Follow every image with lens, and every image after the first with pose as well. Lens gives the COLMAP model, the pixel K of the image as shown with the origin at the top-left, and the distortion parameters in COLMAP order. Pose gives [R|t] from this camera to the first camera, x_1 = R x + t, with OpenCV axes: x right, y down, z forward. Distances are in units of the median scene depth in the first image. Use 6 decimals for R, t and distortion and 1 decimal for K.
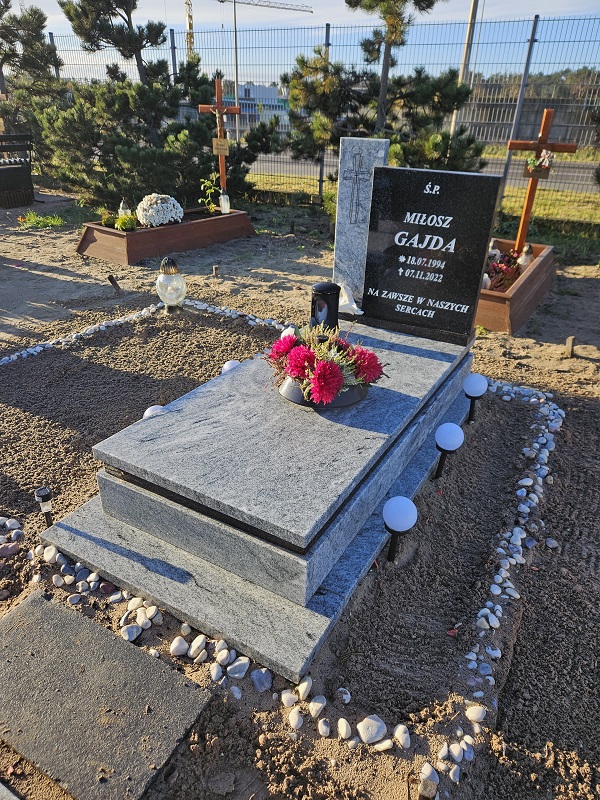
lens RADIAL K [[522.4, 0, 303.7], [0, 522.4, 409.5], [0, 0, 1]] dist [0.066586, -0.055230]
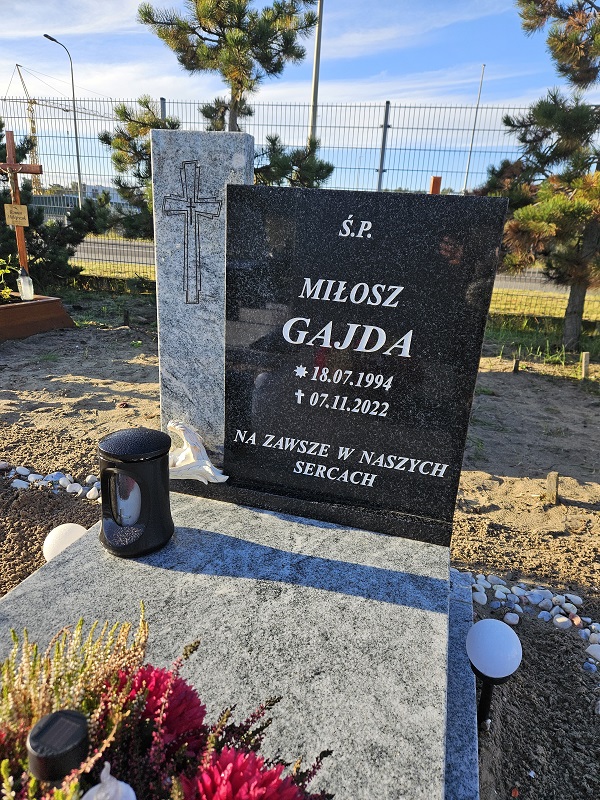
lens RADIAL K [[536.5, 0, 300.0], [0, 536.5, 400.0], [0, 0, 1]] dist [0.074225, -0.060993]
pose [[0.969170, -0.050199, 0.241226, 0.052964], [0.093417, 0.980794, -0.171218, -0.138607], [-0.227998, 0.188474, 0.955246, 0.421512]]
